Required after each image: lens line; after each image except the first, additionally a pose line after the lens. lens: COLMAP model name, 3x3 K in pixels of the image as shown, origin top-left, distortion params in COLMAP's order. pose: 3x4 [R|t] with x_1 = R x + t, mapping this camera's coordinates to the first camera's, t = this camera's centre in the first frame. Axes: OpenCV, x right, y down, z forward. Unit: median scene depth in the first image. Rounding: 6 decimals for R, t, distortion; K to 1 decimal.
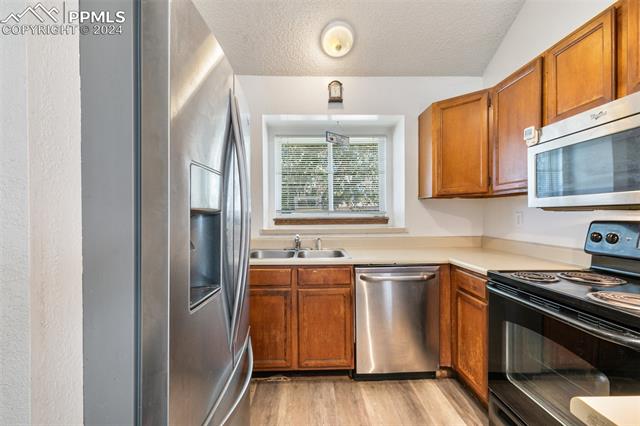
lens RADIAL K [[288.3, 0, 320.0], [0, 288.3, 213.0], [0, 0, 1]] dist [0.013867, 0.000035]
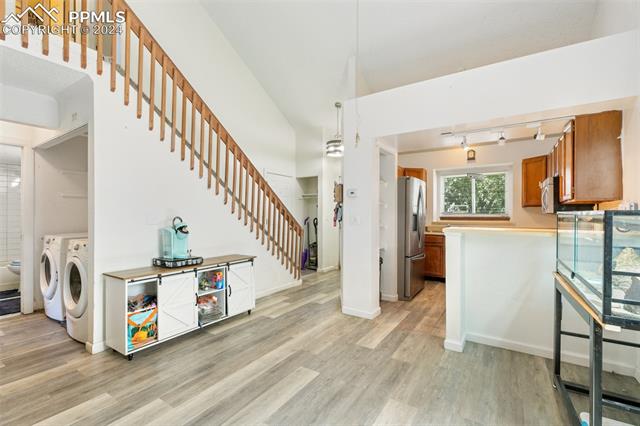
lens RADIAL K [[288.3, 0, 320.0], [0, 288.3, 213.0], [0, 0, 1]] dist [0.013867, 0.000035]
pose [[0.816239, 0.006686, -0.577675, 0.349124], [-0.004341, 0.999976, 0.005440, -0.015599], [0.577697, -0.001933, 0.816249, -1.222488]]
